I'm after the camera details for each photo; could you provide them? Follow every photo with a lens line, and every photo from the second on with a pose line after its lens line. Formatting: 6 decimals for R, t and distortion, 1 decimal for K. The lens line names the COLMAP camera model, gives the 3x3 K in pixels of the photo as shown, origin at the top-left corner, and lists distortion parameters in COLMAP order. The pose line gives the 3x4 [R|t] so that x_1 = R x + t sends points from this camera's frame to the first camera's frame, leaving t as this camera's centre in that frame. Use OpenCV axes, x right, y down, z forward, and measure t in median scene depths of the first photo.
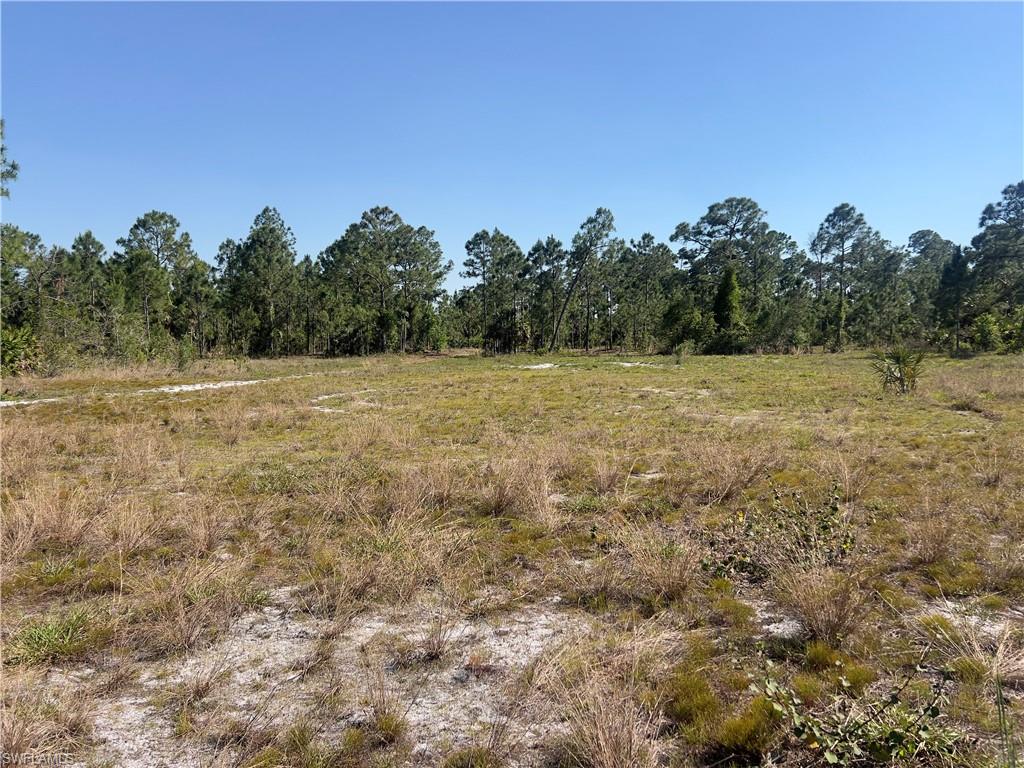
lens RADIAL K [[773.3, 0, 512.0], [0, 773.3, 384.0], [0, 0, 1]] dist [0.058600, -0.062814]
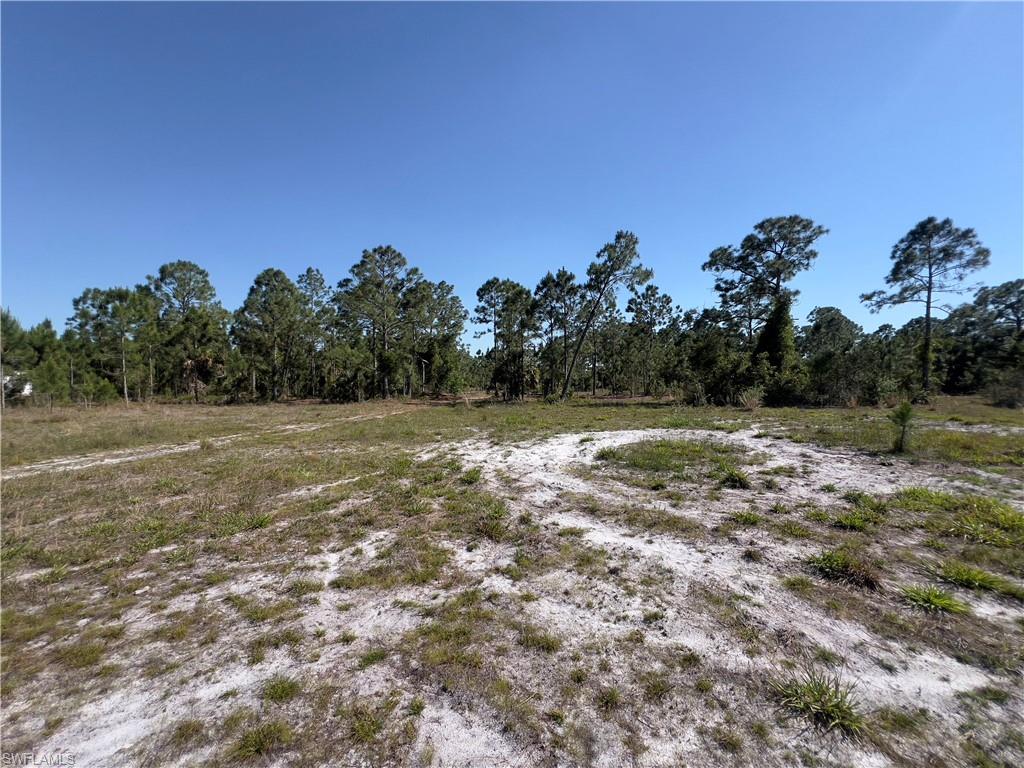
lens RADIAL K [[412.0, 0, 508.7], [0, 412.0, 387.1], [0, 0, 1]] dist [0.000643, -0.000048]
pose [[0.998102, 0.004657, -0.061405, 0.038500], [-0.007634, 0.998802, -0.048343, -0.064475], [0.061106, 0.048720, 0.996941, 1.095601]]
